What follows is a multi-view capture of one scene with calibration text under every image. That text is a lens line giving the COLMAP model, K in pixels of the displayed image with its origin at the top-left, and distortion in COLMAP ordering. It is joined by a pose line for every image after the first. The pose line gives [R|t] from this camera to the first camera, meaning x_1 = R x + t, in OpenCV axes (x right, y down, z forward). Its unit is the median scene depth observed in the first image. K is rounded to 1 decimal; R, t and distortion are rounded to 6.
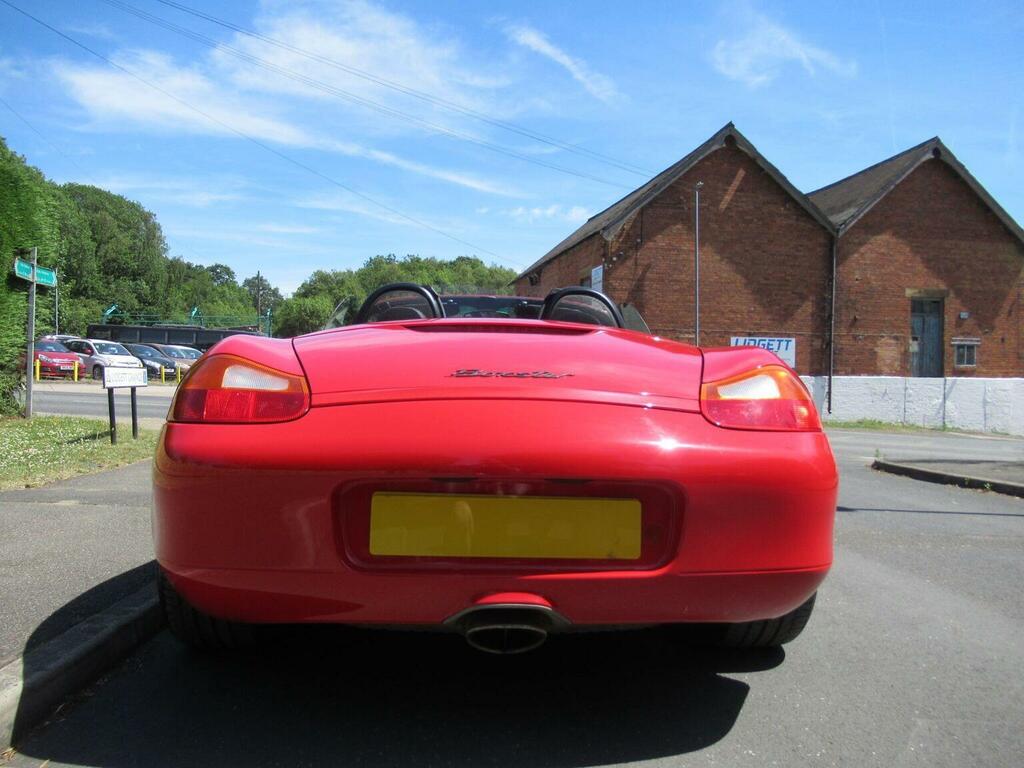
lens RADIAL K [[770.9, 0, 505.4], [0, 770.9, 380.7], [0, 0, 1]] dist [-0.013455, 0.008774]
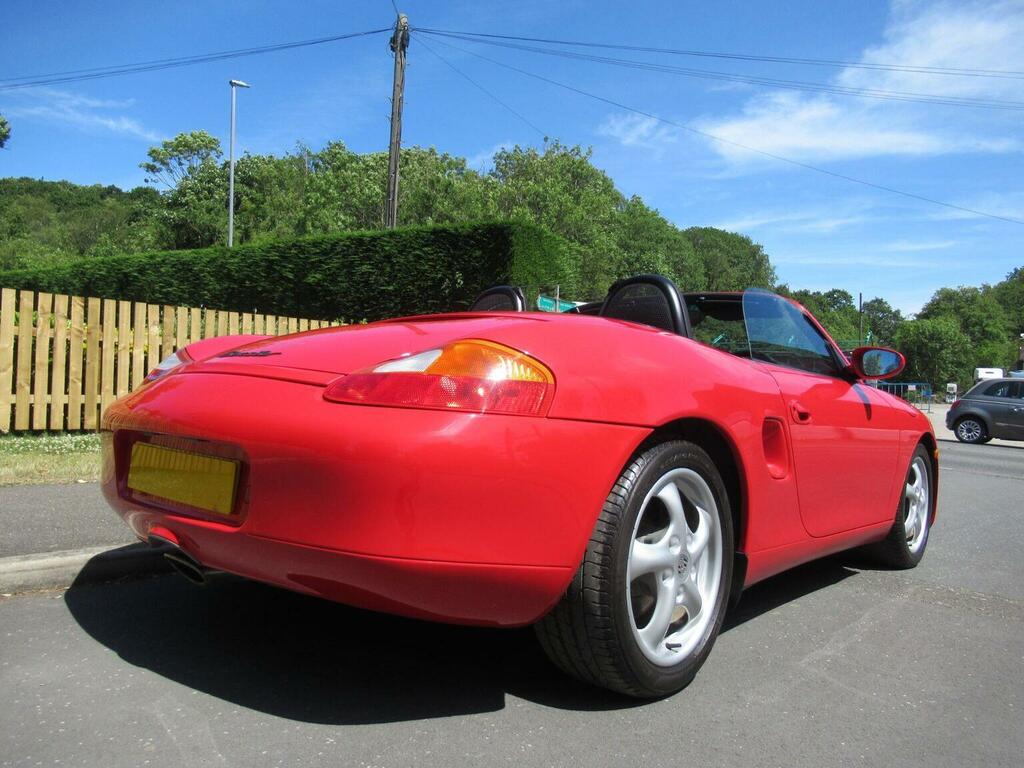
lens RADIAL K [[770.9, 0, 507.2], [0, 770.9, 389.2], [0, 0, 1]] dist [-0.013455, 0.008774]
pose [[0.719347, 0.011697, -0.694553, 0.124685], [-0.028406, 0.999517, -0.012587, 0.005742], [0.694070, 0.028784, 0.719332, 0.049989]]
